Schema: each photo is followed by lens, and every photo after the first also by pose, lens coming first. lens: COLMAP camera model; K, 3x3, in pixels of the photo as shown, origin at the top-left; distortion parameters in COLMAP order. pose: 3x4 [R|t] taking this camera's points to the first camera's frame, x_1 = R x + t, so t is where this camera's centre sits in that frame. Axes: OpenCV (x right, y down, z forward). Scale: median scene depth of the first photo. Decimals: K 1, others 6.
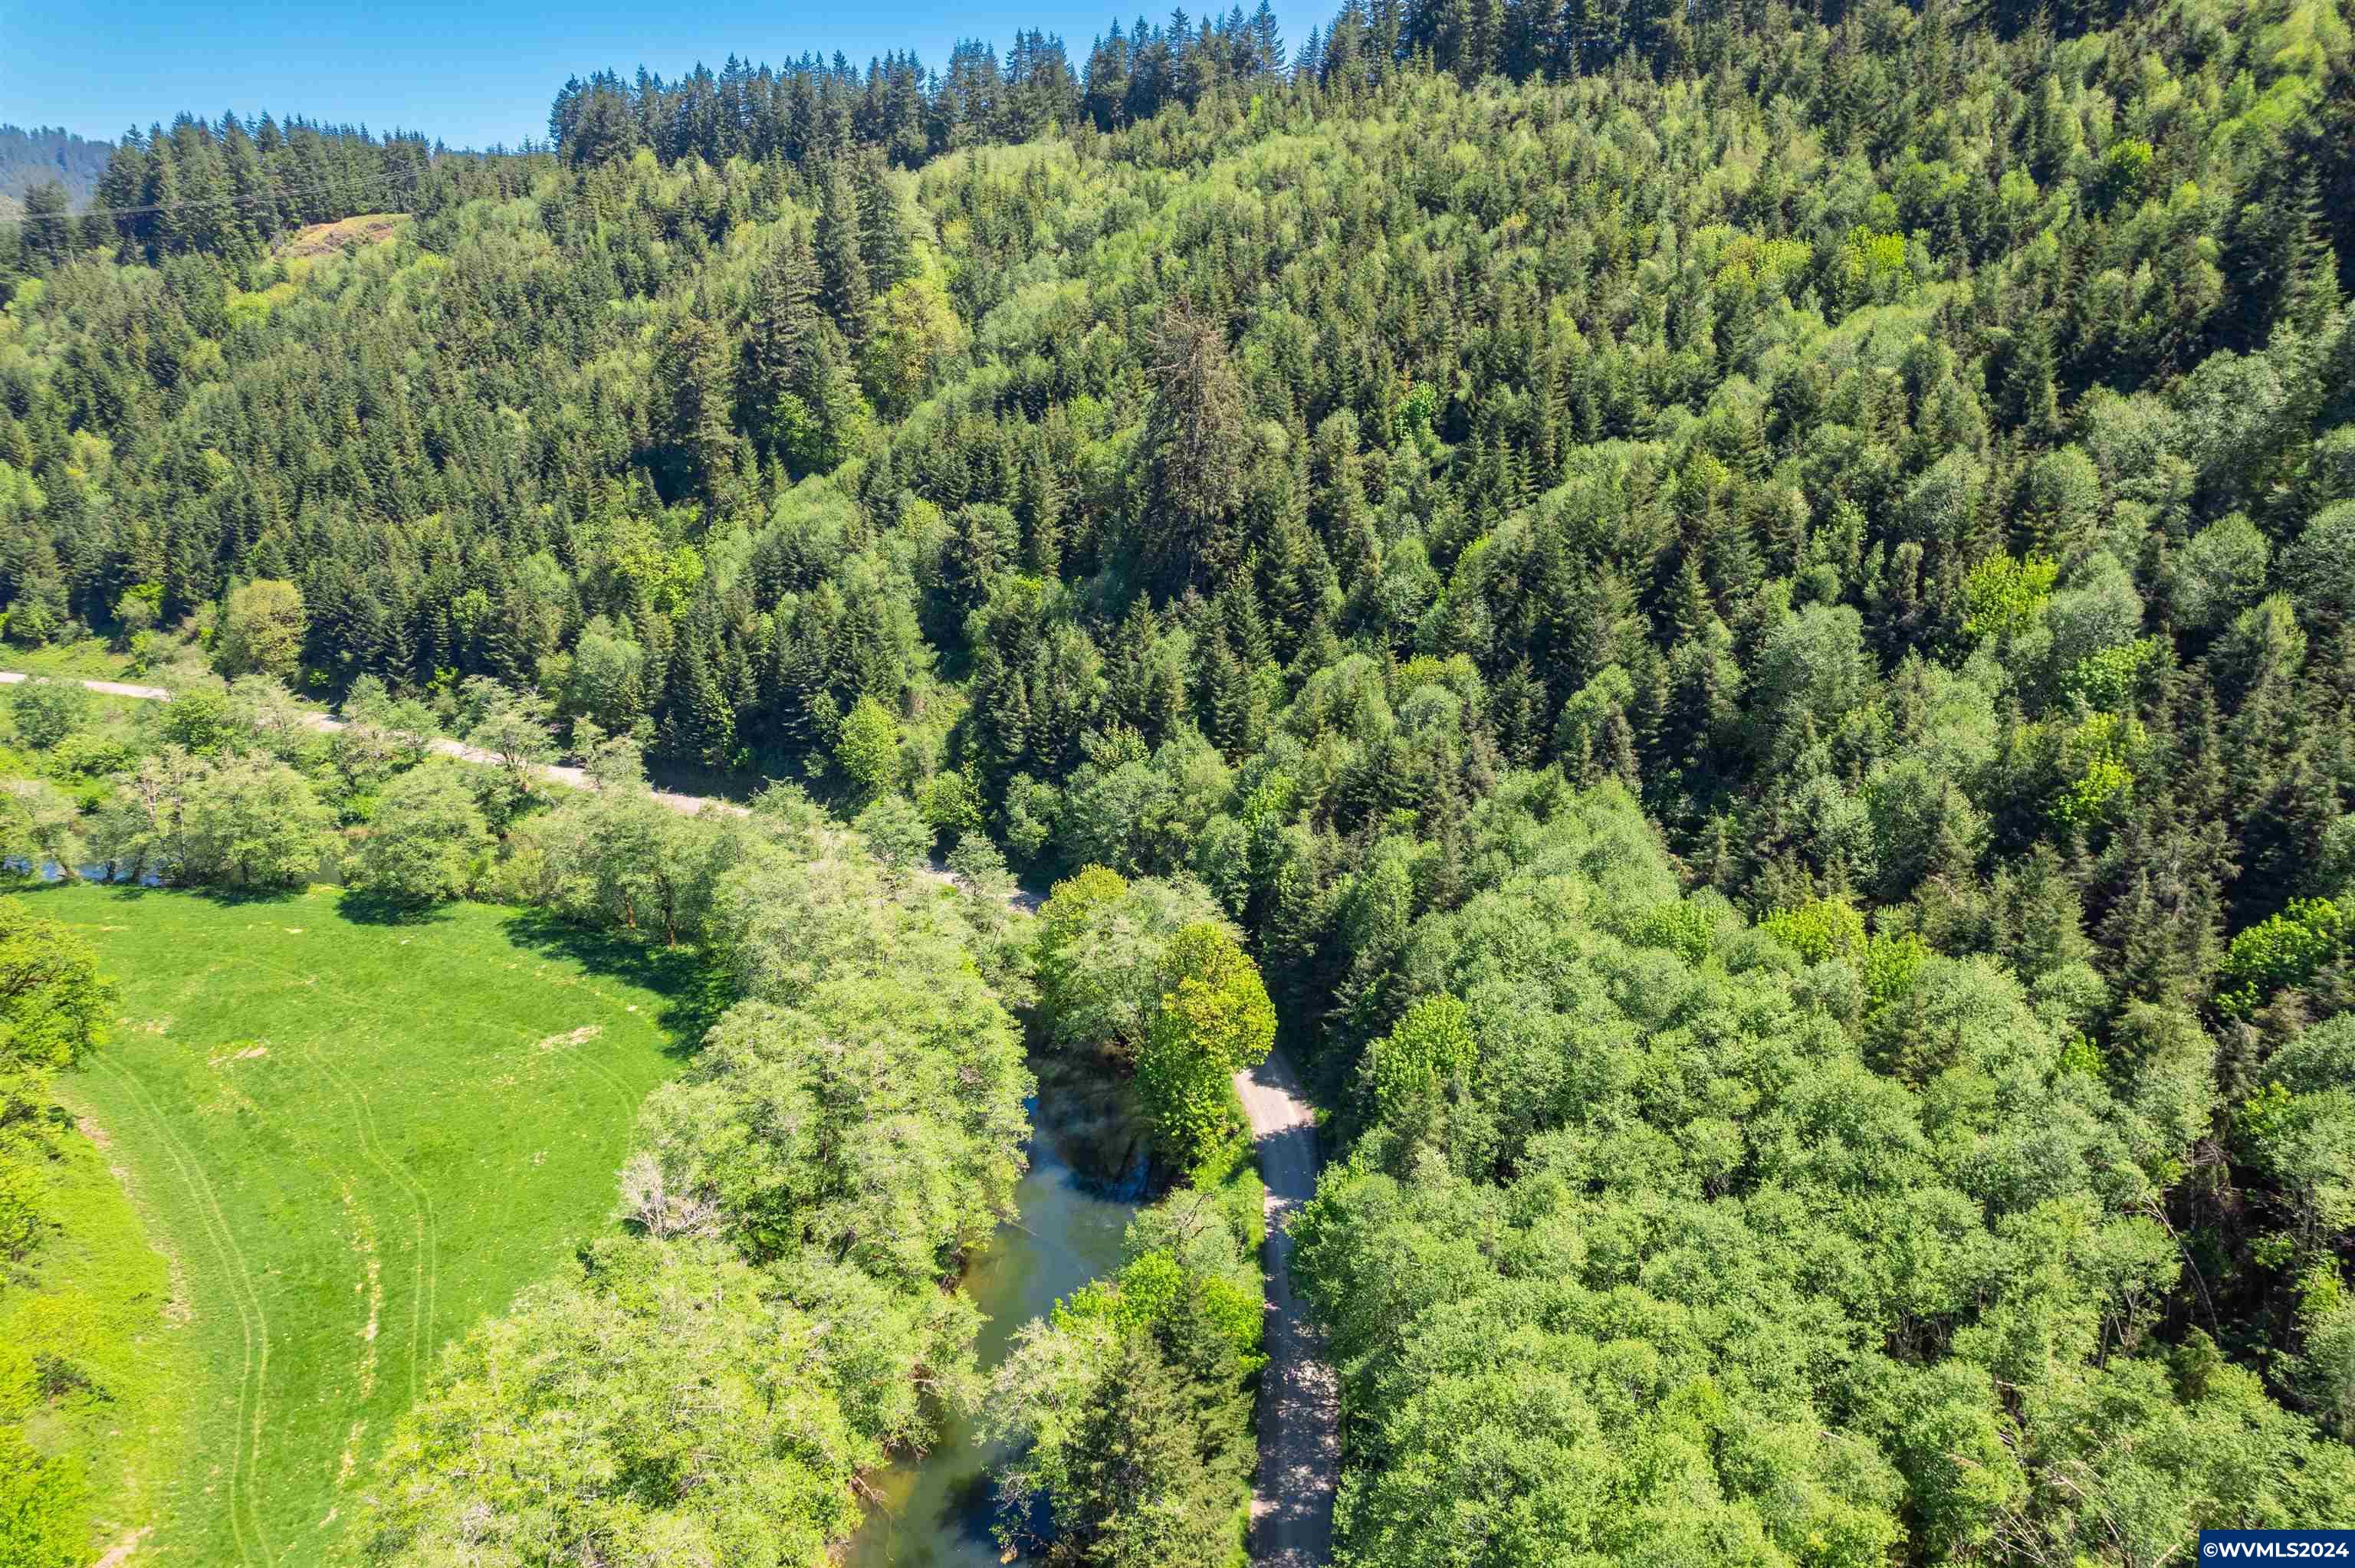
lens RADIAL K [[1499.4, 0, 1189.6], [0, 1499.4, 785.4], [0, 0, 1]] dist [-0.075645, 0.069358]
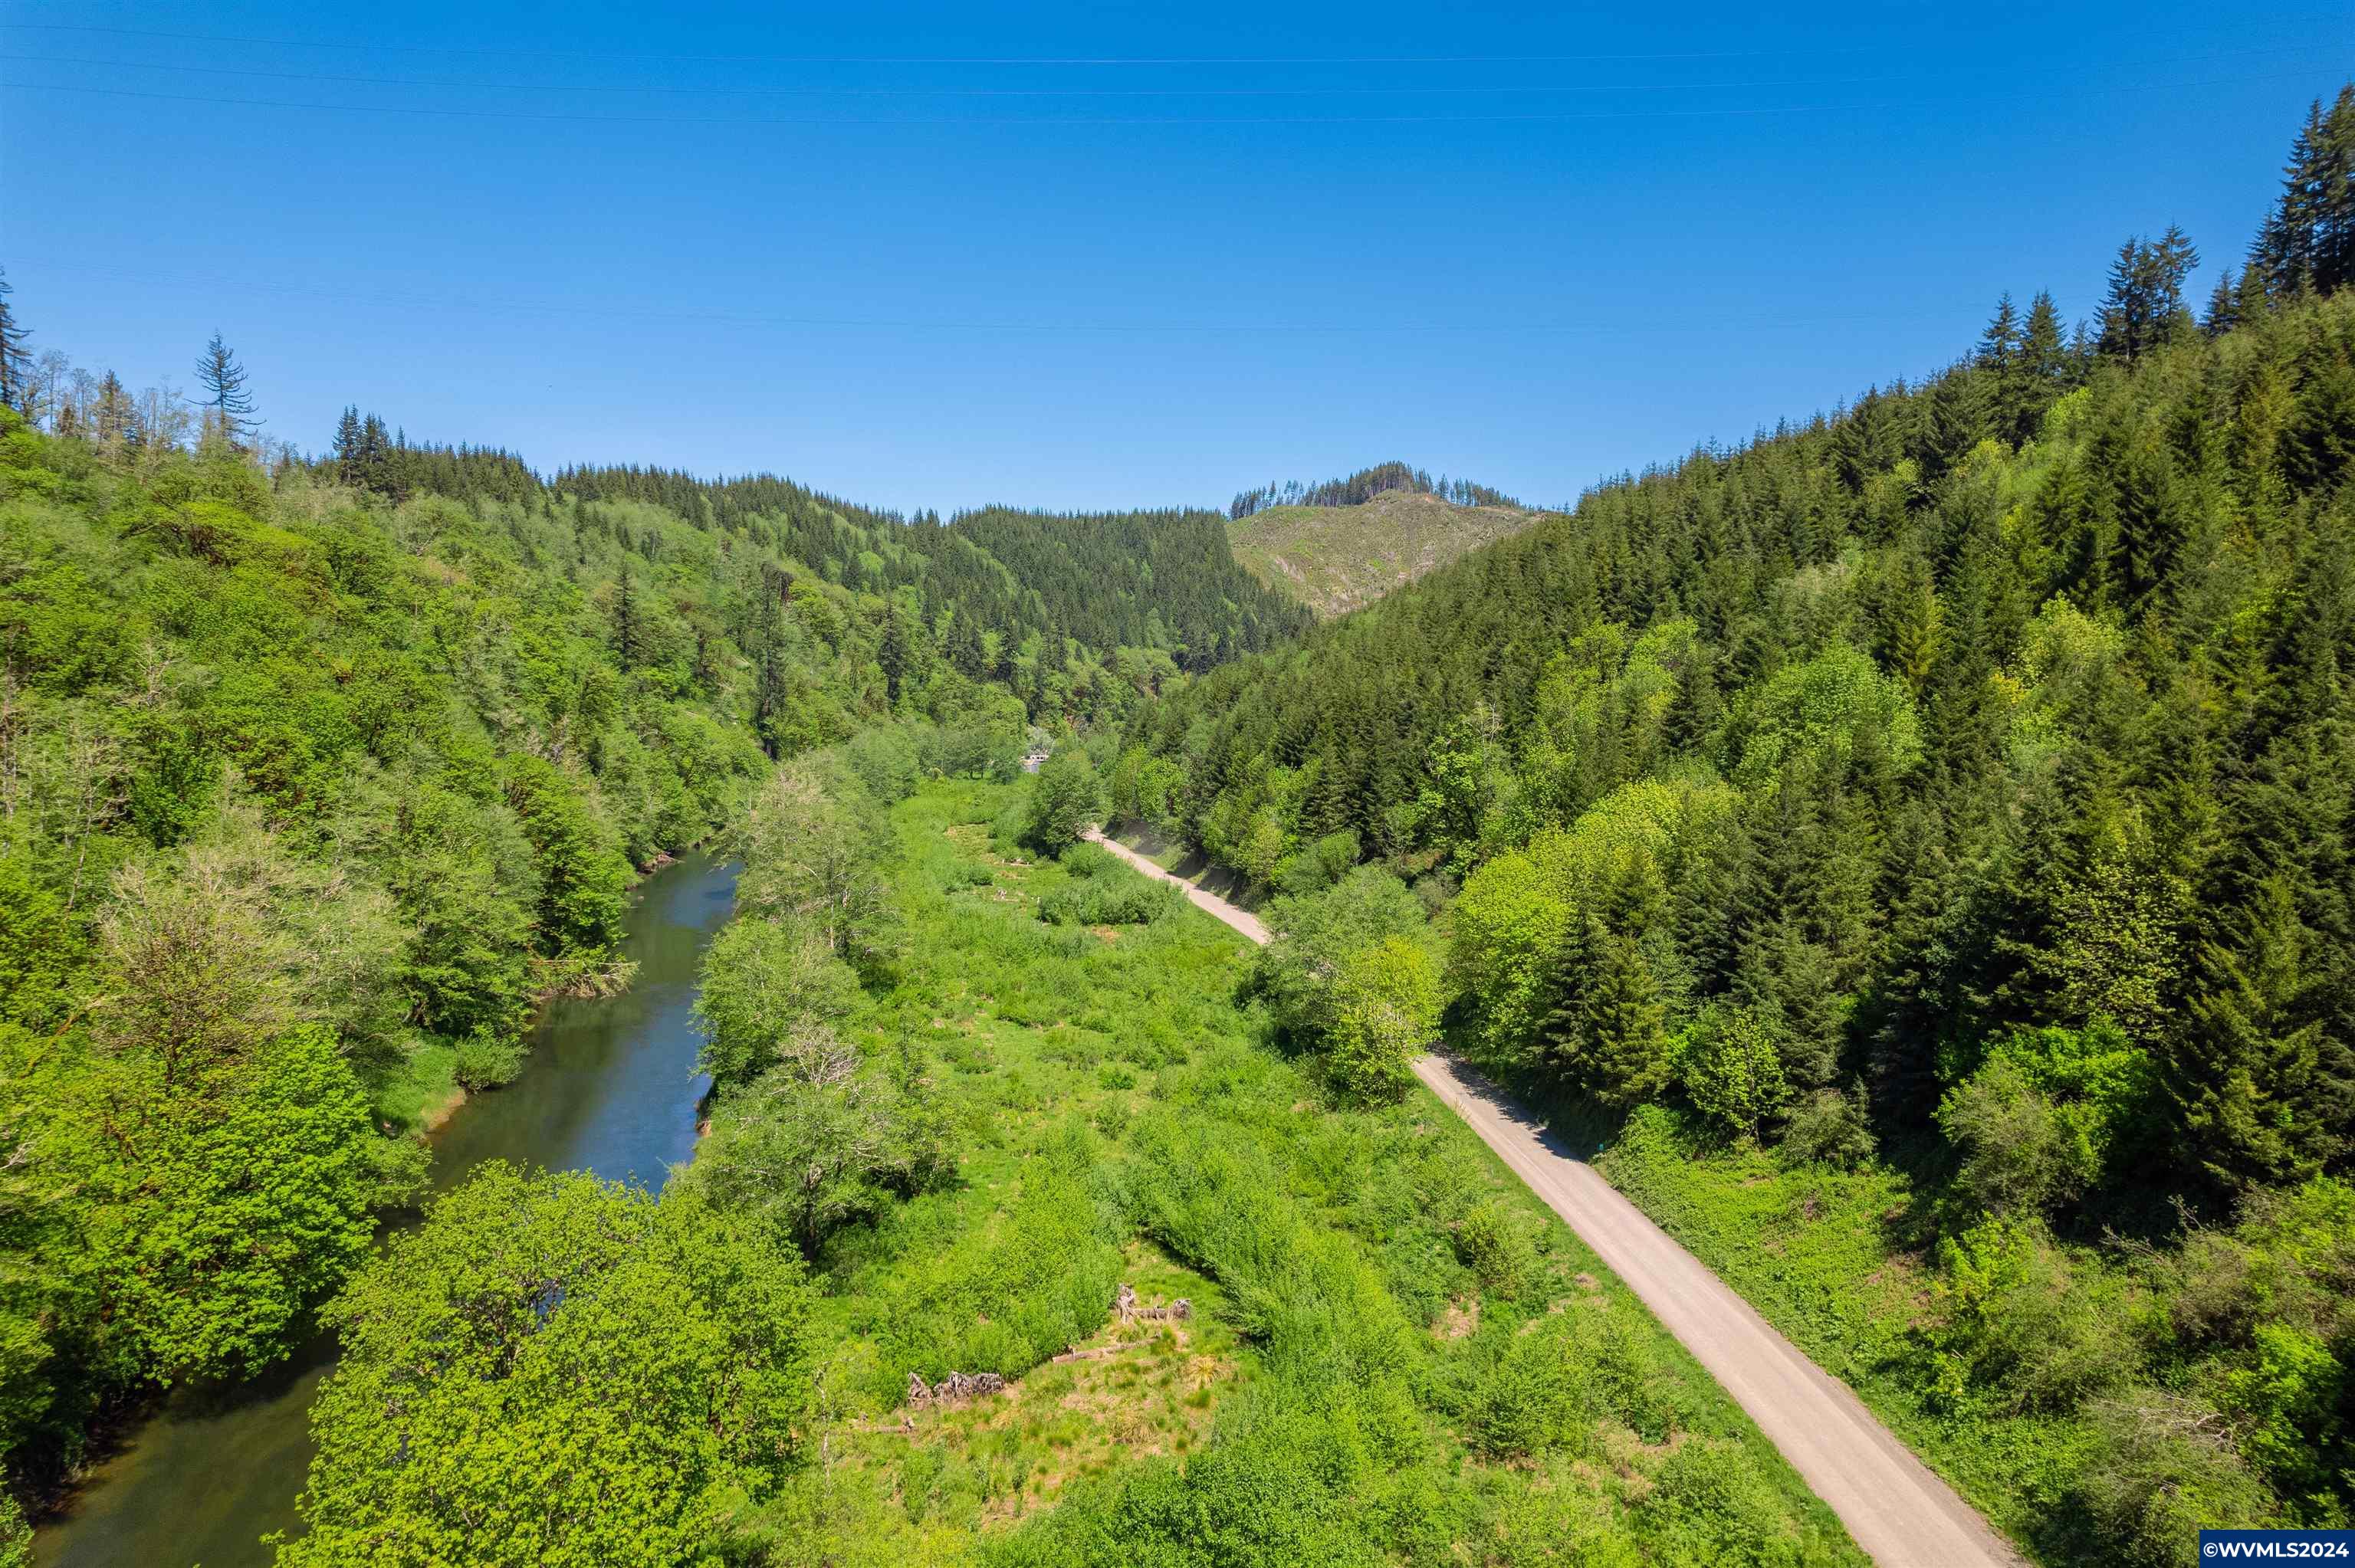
lens RADIAL K [[1499.4, 0, 1189.6], [0, 1499.4, 785.4], [0, 0, 1]] dist [-0.075645, 0.069358]
pose [[0.352768, 0.062201, -0.933641, -0.531233], [-0.311533, 0.948671, -0.054508, -0.115907], [0.882328, 0.310088, 0.354038, 0.762916]]
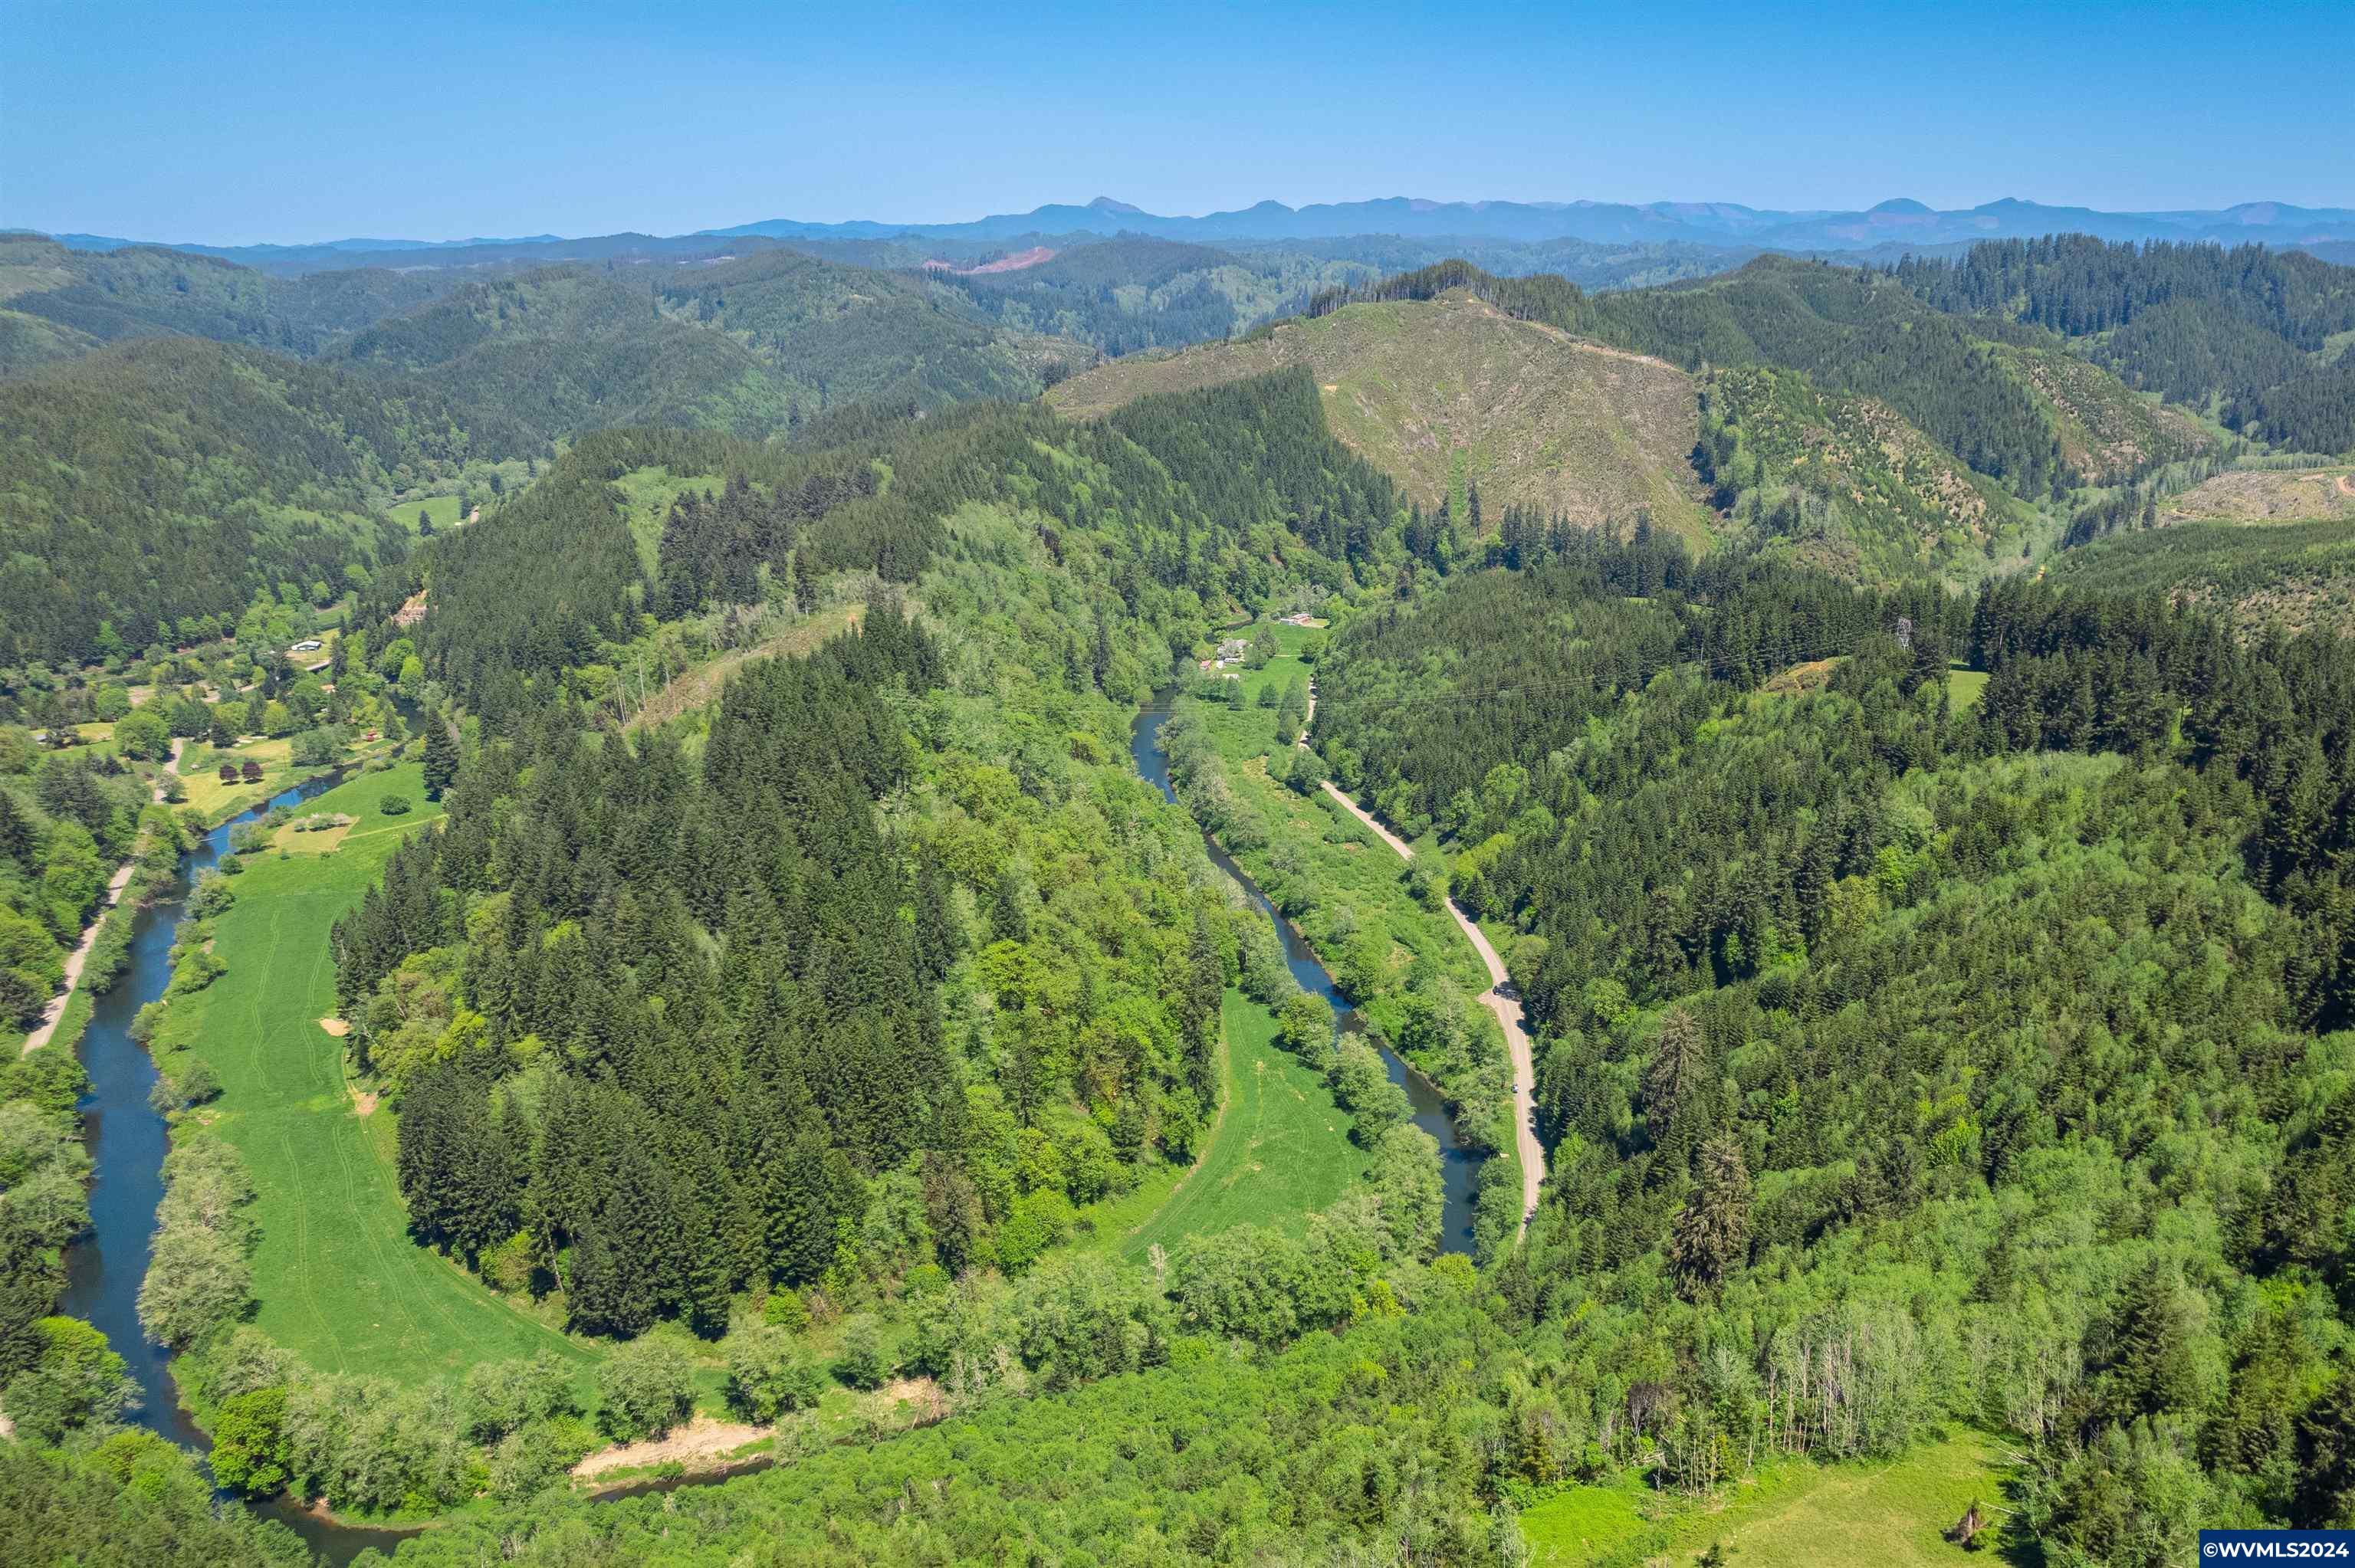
lens RADIAL K [[1848.6, 0, 1407.1], [0, 1848.6, 966.0], [0, 0, 1]] dist [-0.044070, -0.007167]
pose [[0.448284, 0.324387, -0.832955, 1.126551], [-0.299682, 0.932442, 0.201846, -0.480453], [0.842159, 0.159137, 0.515212, -0.282665]]
